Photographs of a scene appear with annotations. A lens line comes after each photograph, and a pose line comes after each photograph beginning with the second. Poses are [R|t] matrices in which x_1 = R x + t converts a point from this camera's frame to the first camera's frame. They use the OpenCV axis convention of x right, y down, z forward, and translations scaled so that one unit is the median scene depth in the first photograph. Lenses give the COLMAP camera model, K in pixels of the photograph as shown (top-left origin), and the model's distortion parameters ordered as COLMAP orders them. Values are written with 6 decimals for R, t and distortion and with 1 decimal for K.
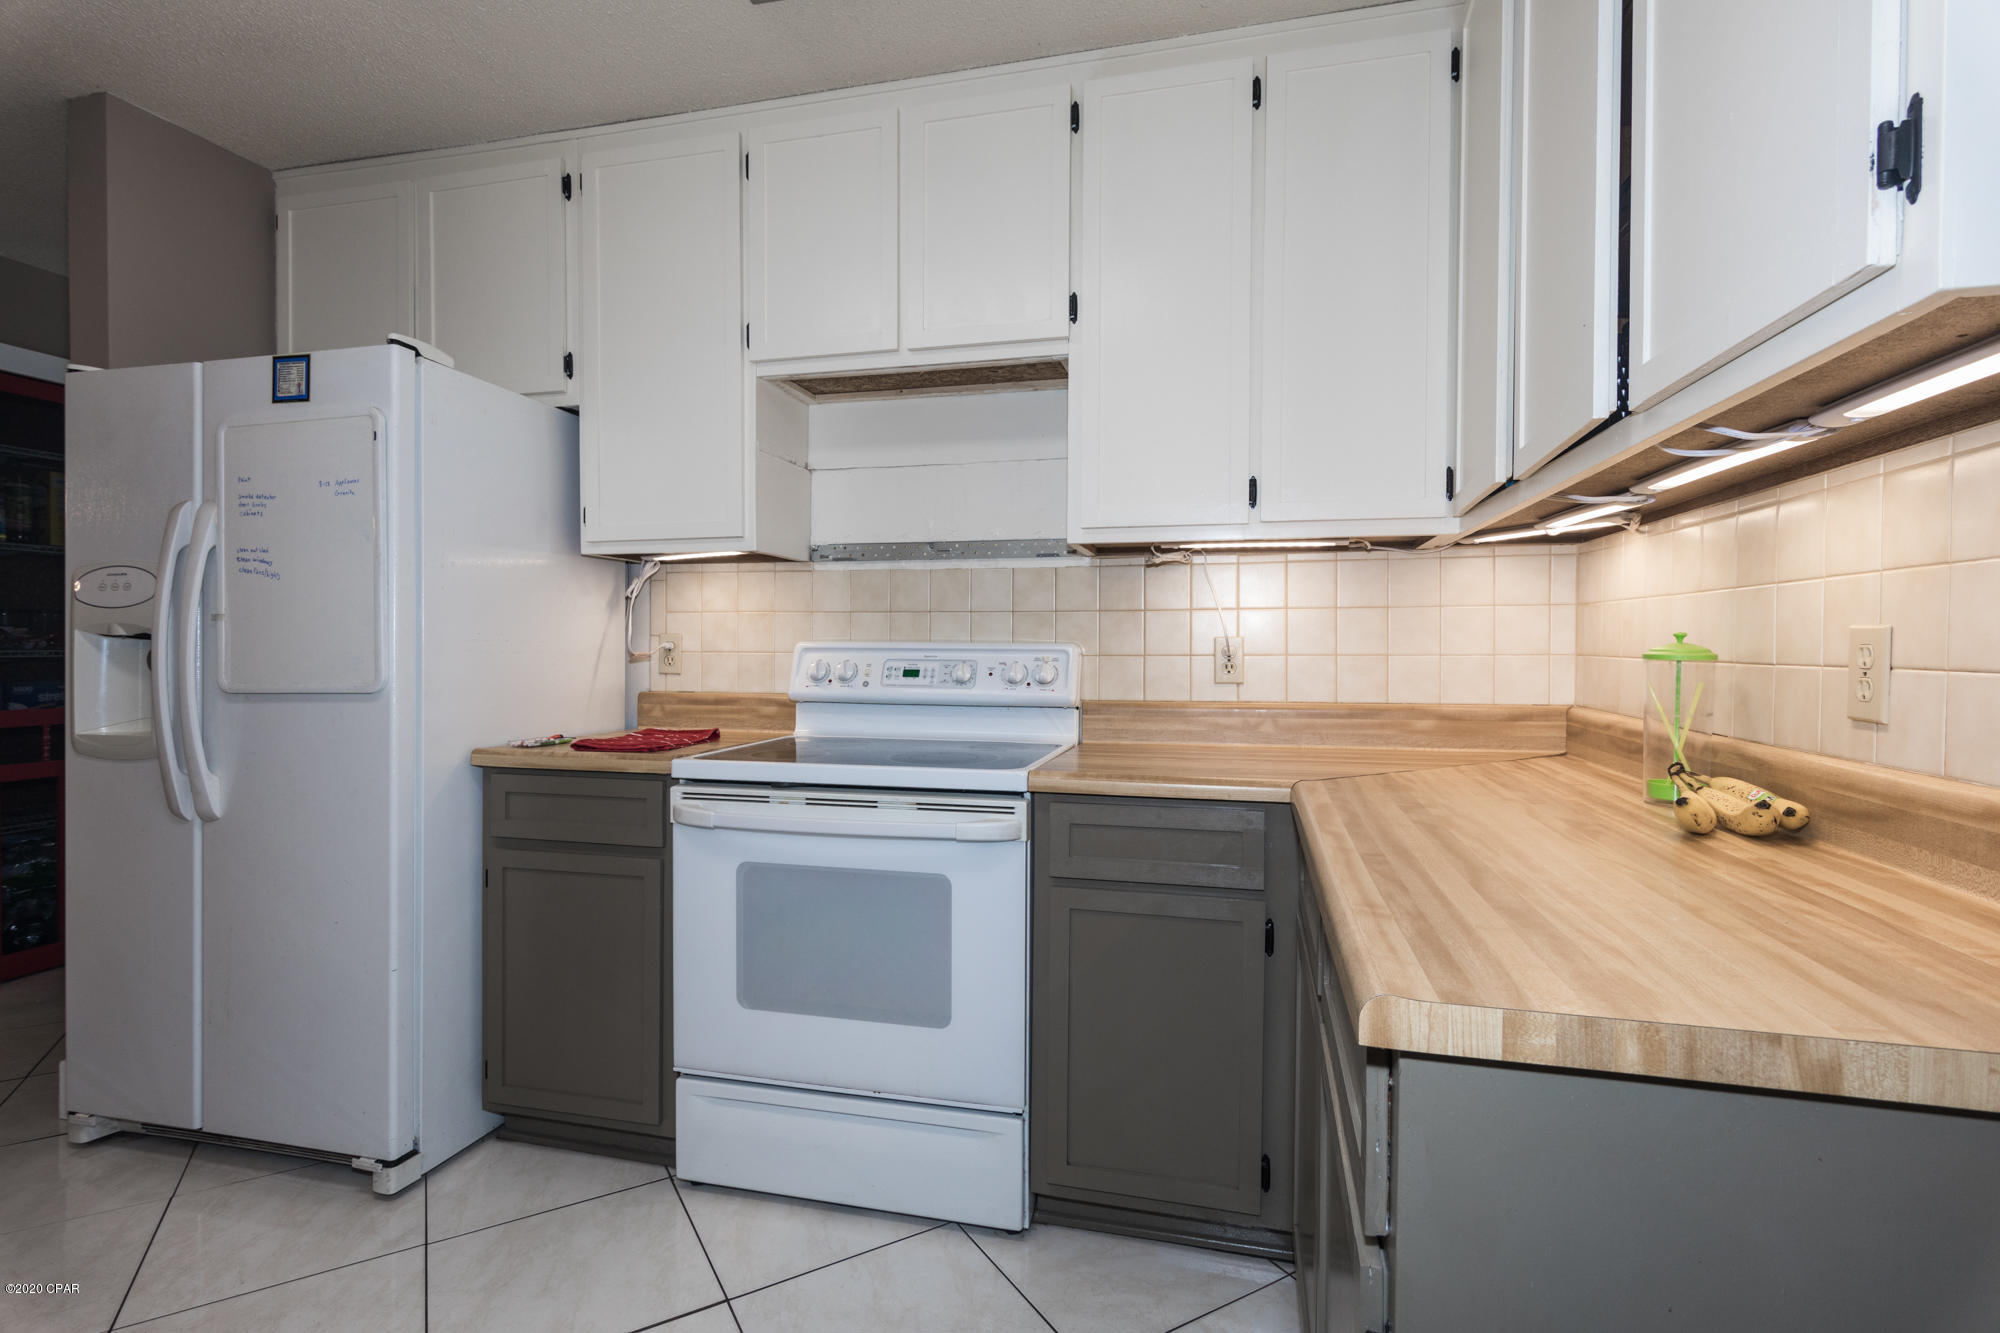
lens RADIAL K [[976.3, 0, 997.2], [0, 976.3, 671.1], [0, 0, 1]] dist [0.004566, 0.000091]
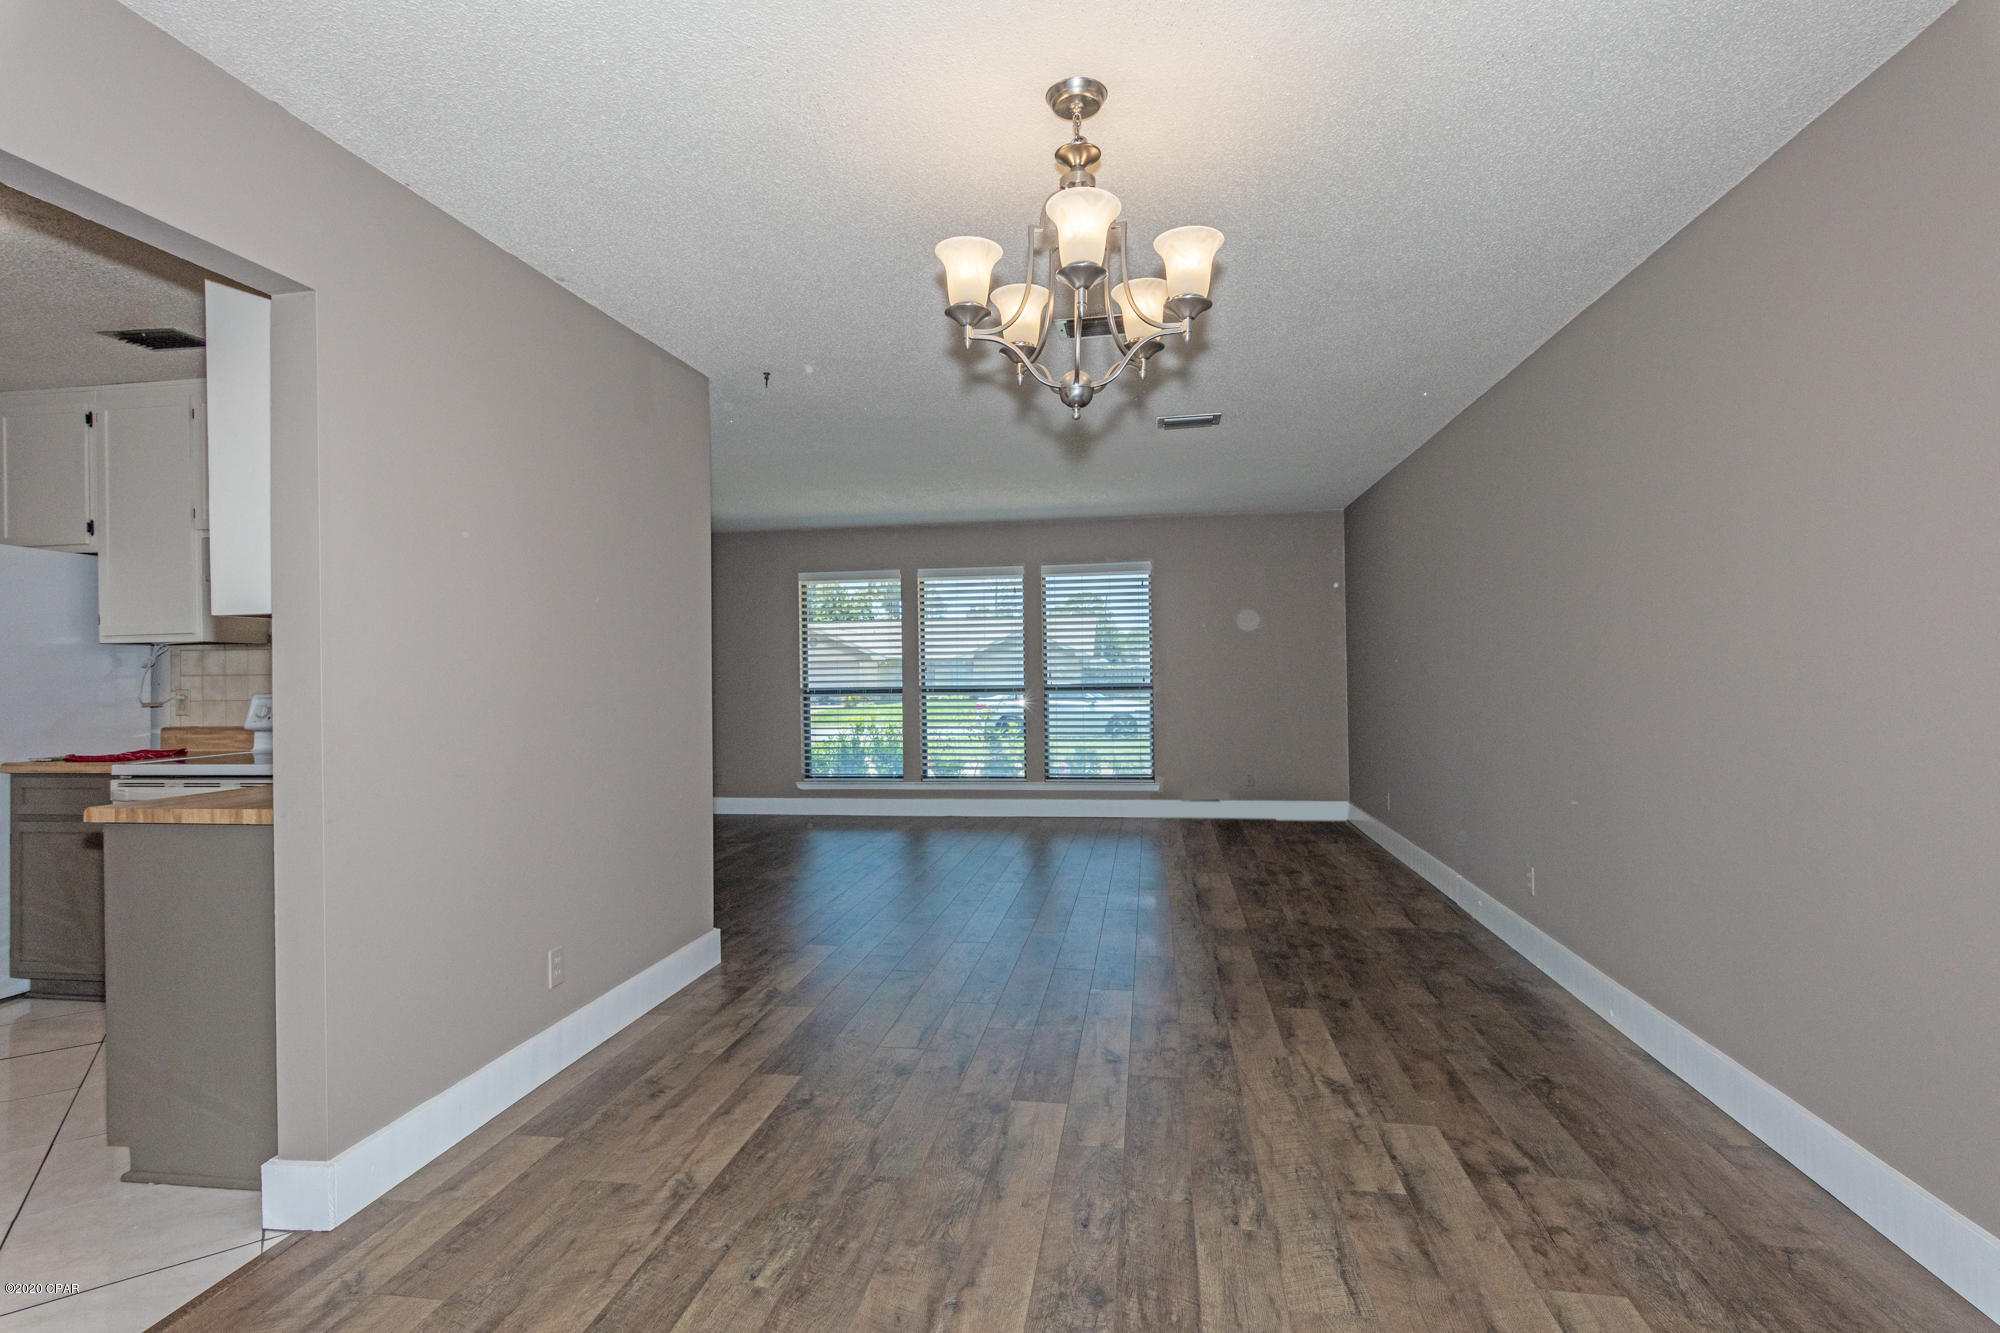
lens RADIAL K [[976.3, 0, 1007.3], [0, 976.3, 666.7], [0, 0, 1]] dist [0.004566, 0.000091]
pose [[0.994942, -0.021878, 0.098036, 0.943402], [0.024092, 0.999480, -0.021452, -0.009136], [-0.097515, 0.023706, 0.994952, -0.793469]]
